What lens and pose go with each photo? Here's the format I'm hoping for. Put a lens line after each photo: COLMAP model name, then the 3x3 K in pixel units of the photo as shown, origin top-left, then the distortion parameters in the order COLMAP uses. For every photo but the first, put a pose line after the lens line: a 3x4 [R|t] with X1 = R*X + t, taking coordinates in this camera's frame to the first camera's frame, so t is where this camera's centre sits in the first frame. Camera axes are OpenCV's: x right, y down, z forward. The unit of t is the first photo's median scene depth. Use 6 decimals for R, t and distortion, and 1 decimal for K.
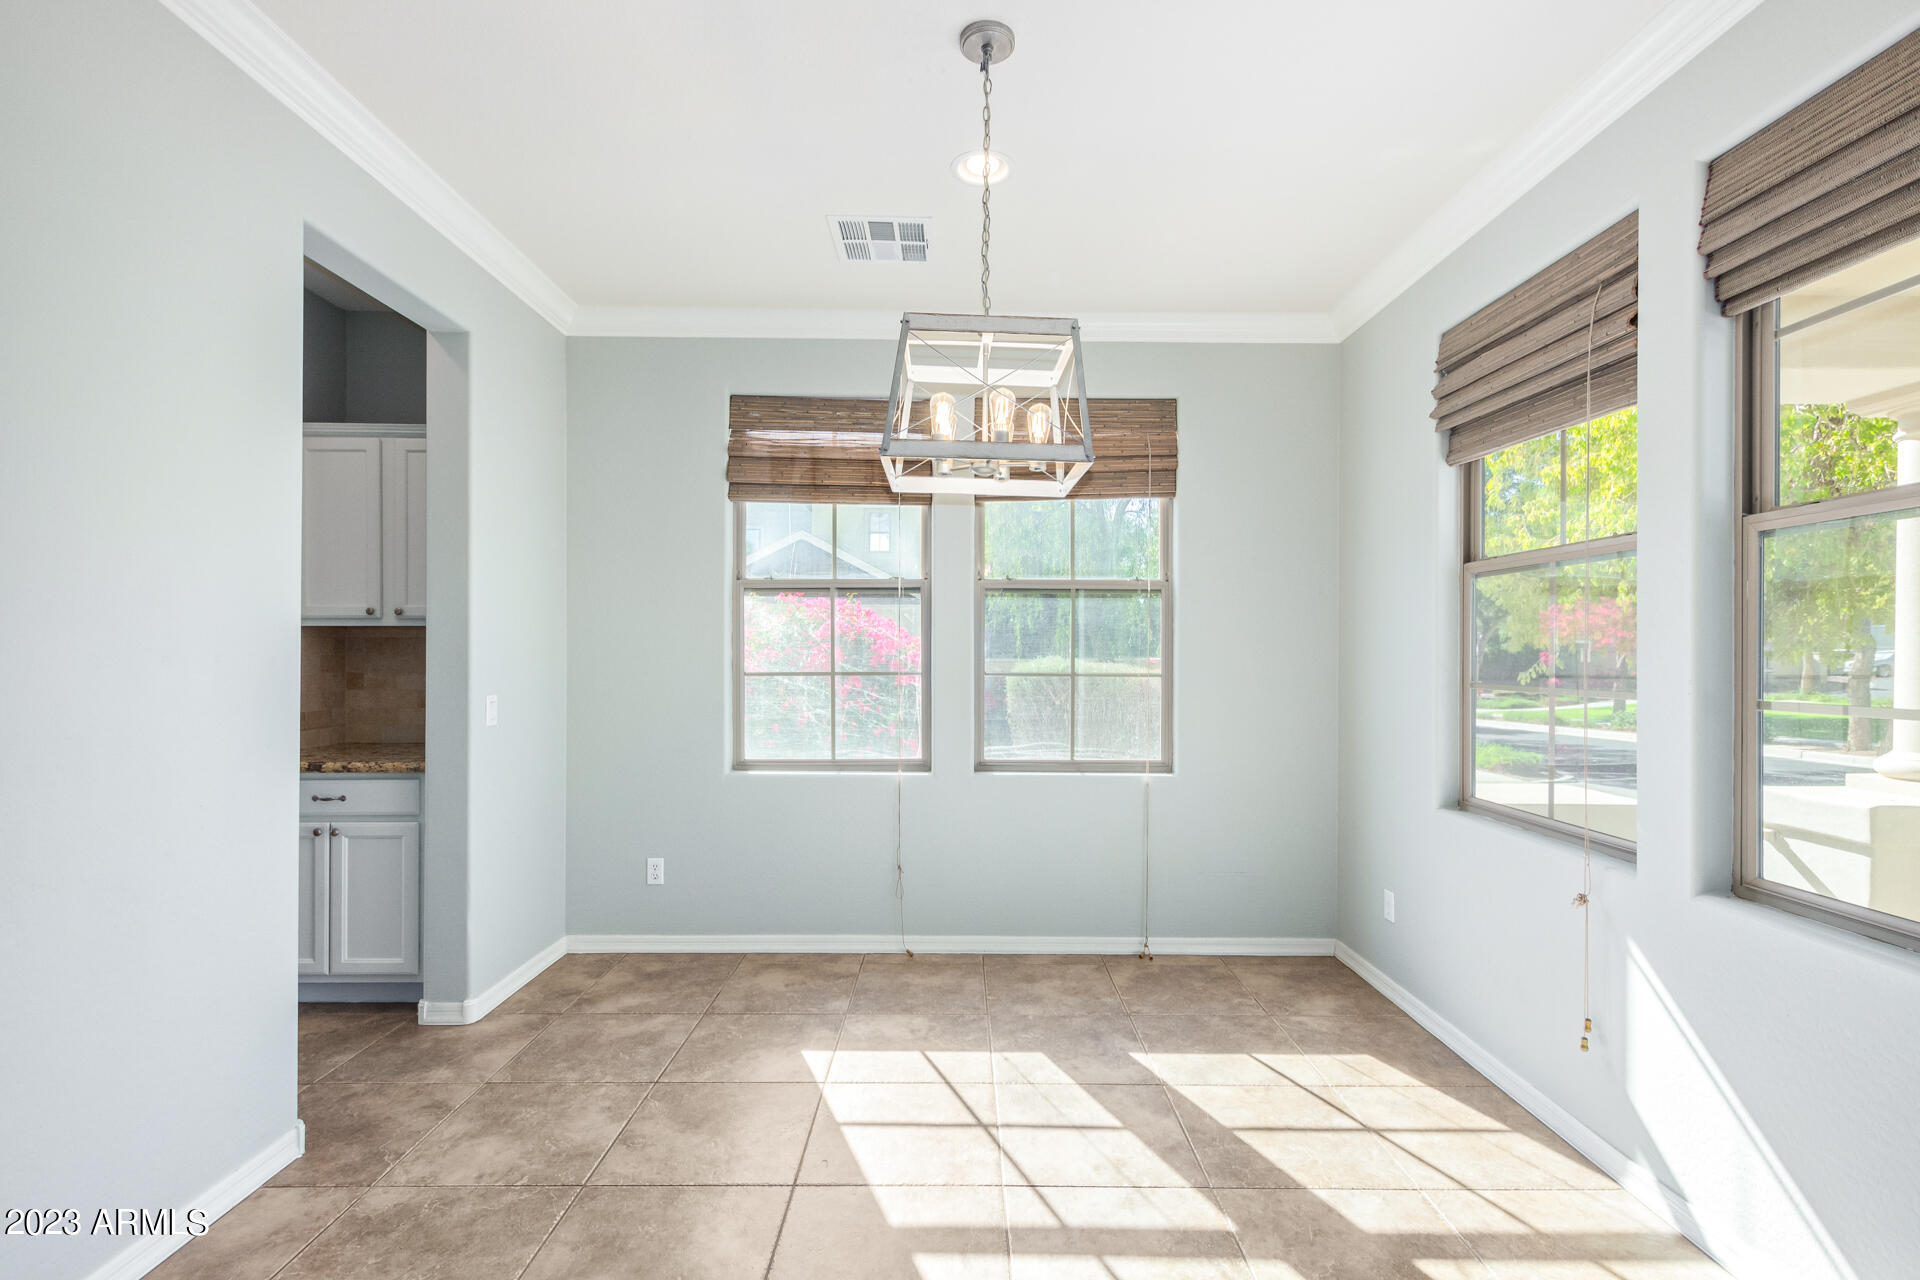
lens RADIAL K [[887.6, 0, 966.7], [0, 887.6, 651.2], [0, 0, 1]] dist [0.000549, -0.000408]
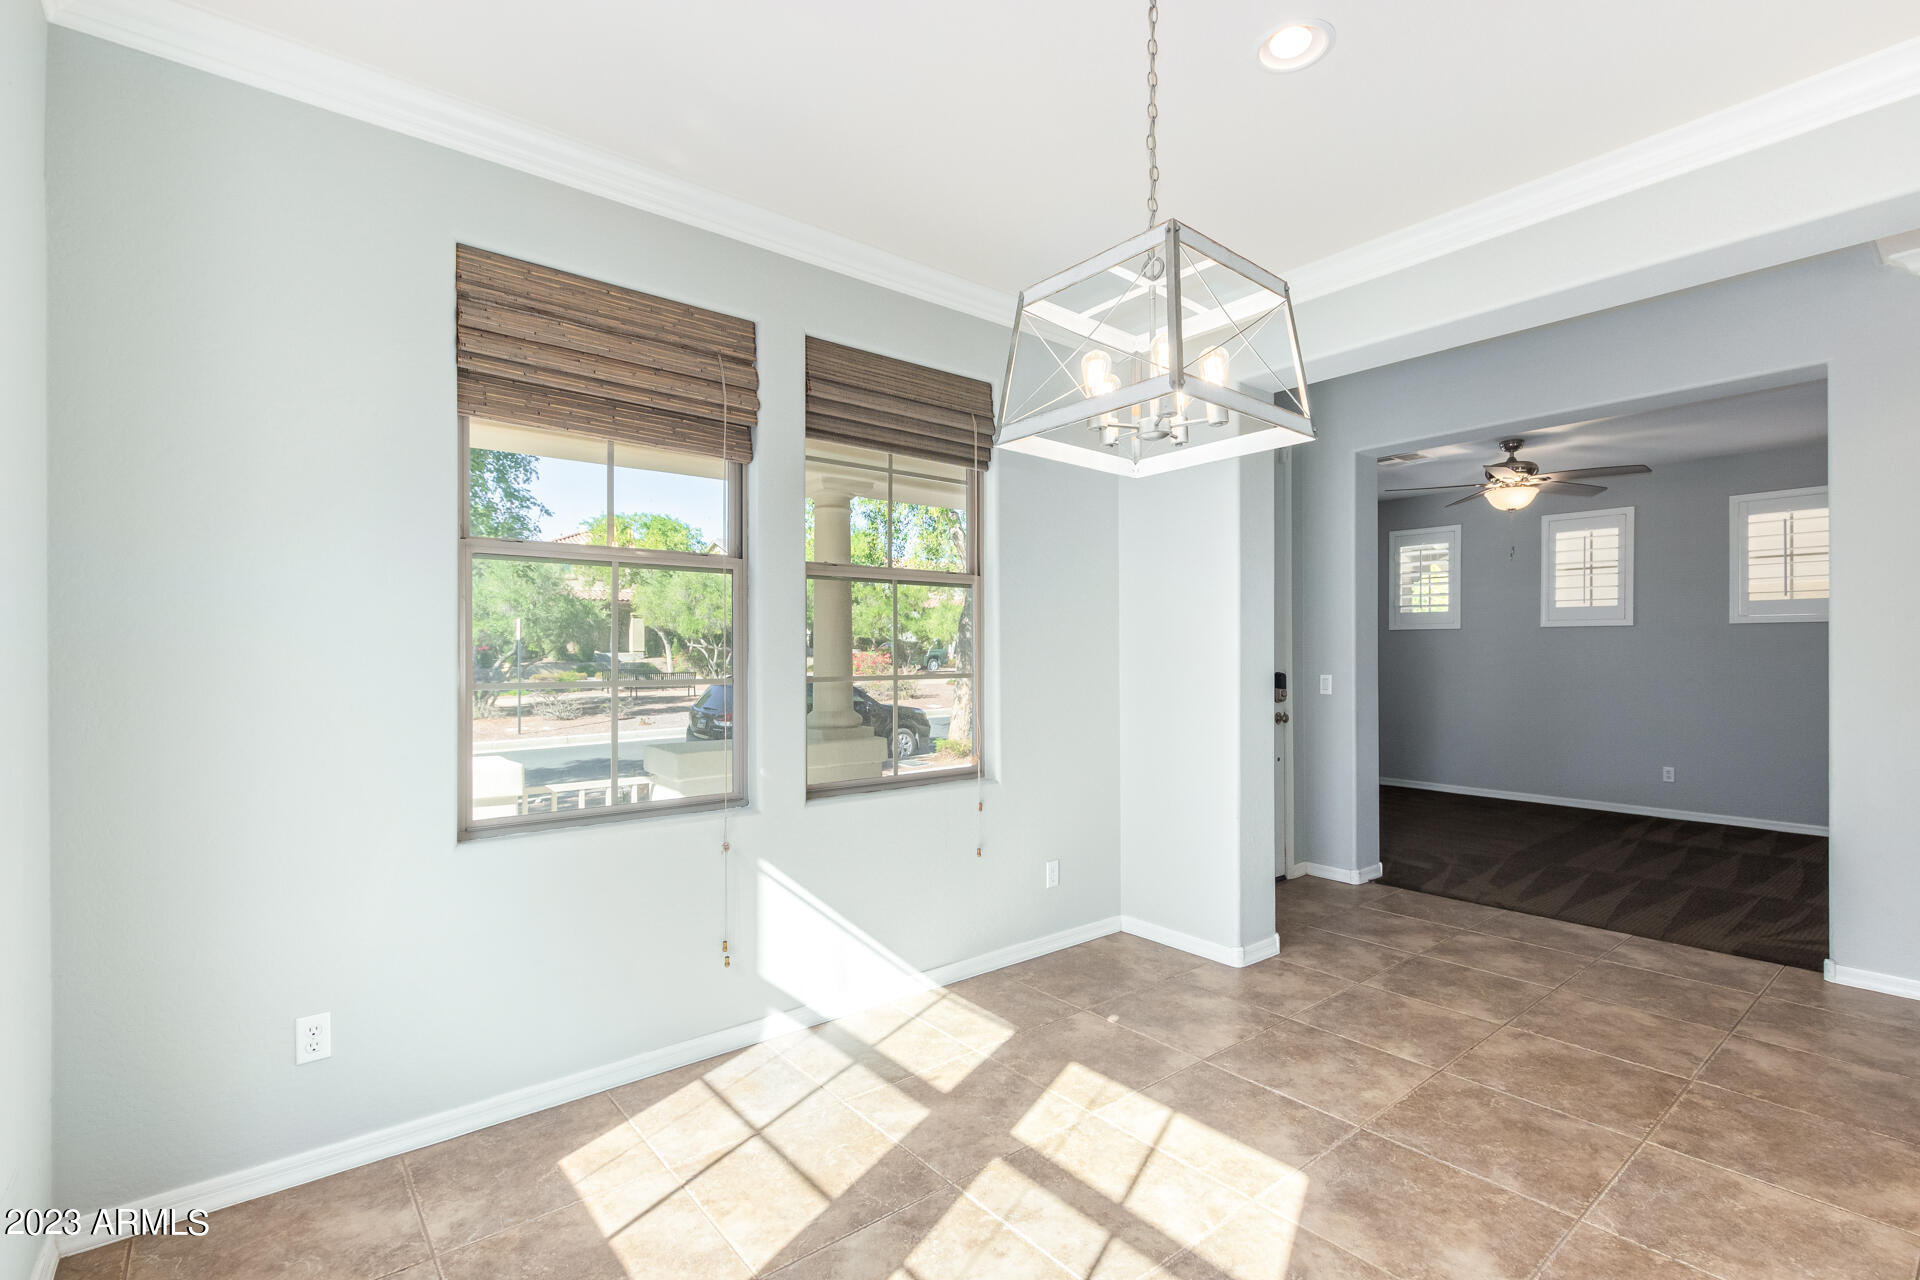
lens RADIAL K [[860.4, 0, 973.1], [0, 860.4, 651.4], [0, 0, 1]] dist [-0.012045, -0.000023]
pose [[-0.631283, -0.000477, 0.775553, -0.444947], [-0.001124, 0.999999, -0.000300, 0.006084], [-0.775552, -0.001061, -0.631283, 1.460238]]
